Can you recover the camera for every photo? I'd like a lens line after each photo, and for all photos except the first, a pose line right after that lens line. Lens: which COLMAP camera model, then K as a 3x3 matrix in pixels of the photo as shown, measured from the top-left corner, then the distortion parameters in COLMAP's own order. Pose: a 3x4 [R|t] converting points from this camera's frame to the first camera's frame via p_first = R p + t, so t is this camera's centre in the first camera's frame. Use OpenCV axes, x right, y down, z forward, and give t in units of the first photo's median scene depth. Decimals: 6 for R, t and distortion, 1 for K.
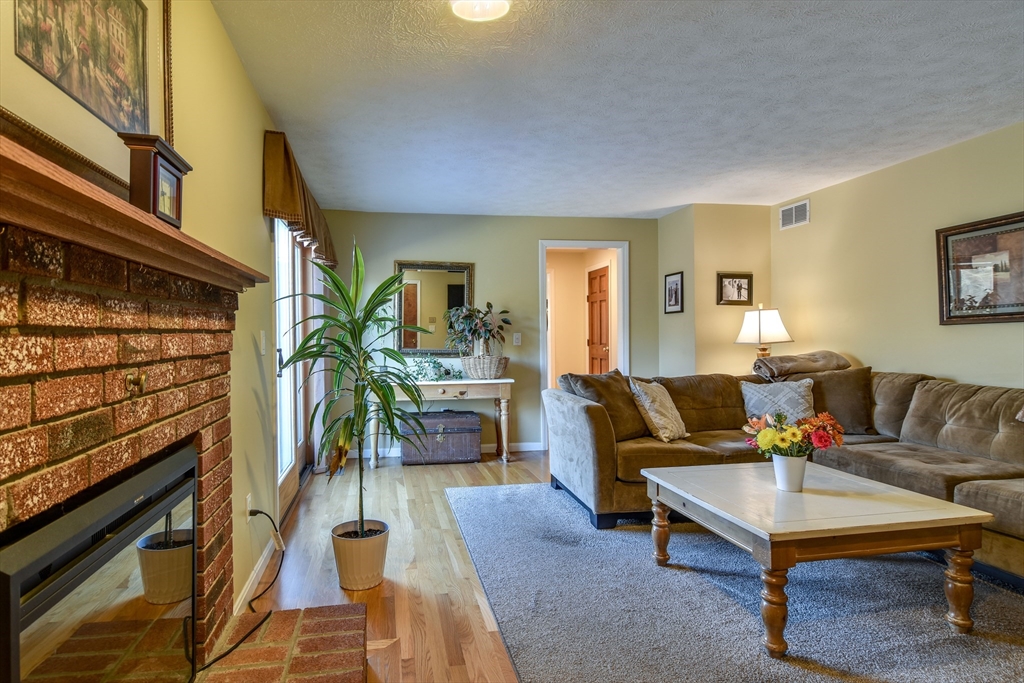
lens RADIAL K [[573.4, 0, 512.0], [0, 573.4, 341.5], [0, 0, 1]] dist [0.002061, 0.000104]
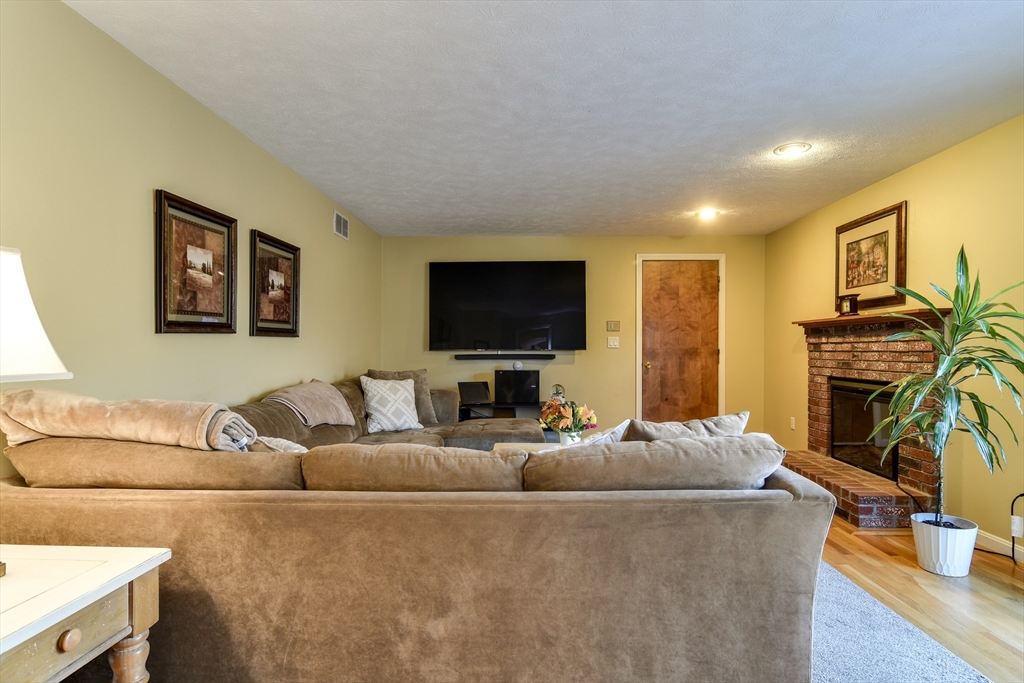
lens RADIAL K [[573.4, 0, 512.0], [0, 573.4, 341.5], [0, 0, 1]] dist [0.002061, 0.000104]
pose [[-0.970810, 0.010651, 0.239614, 0.479777], [0.010585, 0.999943, -0.001564, -0.032952], [-0.239617, 0.001018, -0.970867, 4.039949]]
